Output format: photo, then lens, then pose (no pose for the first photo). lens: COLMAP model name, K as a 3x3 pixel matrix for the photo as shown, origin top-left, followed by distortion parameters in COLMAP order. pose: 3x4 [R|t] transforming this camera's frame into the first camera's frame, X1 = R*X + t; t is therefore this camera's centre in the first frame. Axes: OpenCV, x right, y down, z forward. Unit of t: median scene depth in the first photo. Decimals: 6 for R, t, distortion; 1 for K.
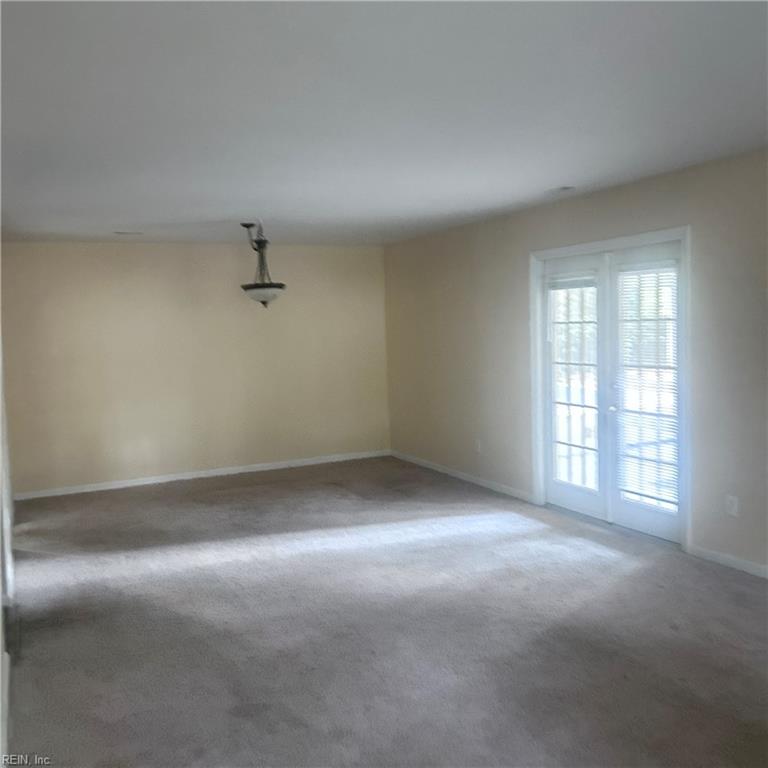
lens RADIAL K [[776.0, 0, 399.5], [0, 776.0, 362.3], [0, 0, 1]] dist [0.112850, -0.193747]
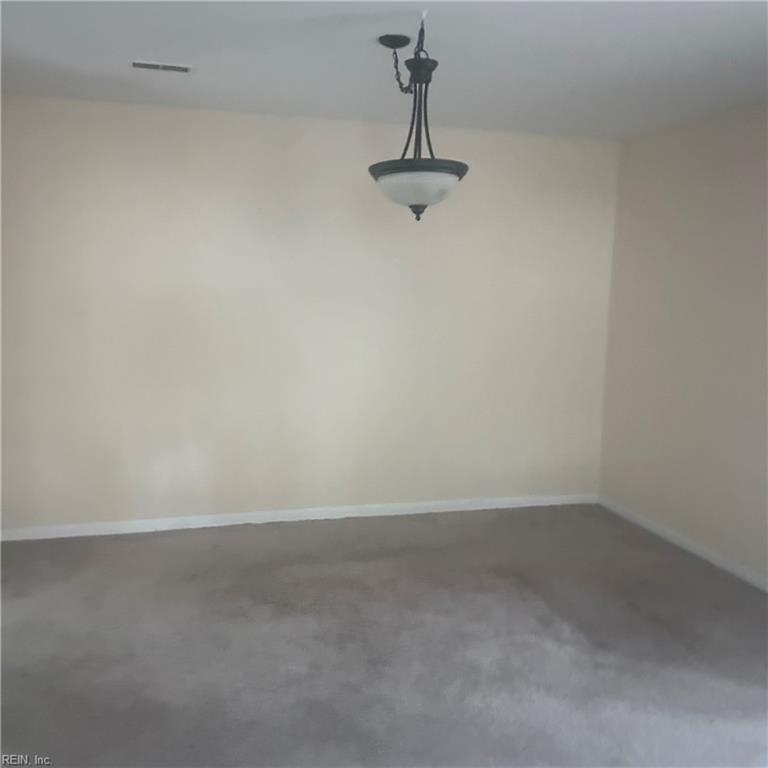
lens RADIAL K [[782.1, 0, 392.3], [0, 782.1, 381.3], [0, 0, 1]] dist [0.013092, 0.000660]
pose [[0.982260, 0.089775, -0.164641, -0.104889], [-0.076502, 0.993416, 0.085272, -0.015928], [0.171212, -0.071164, 0.982661, 0.552065]]
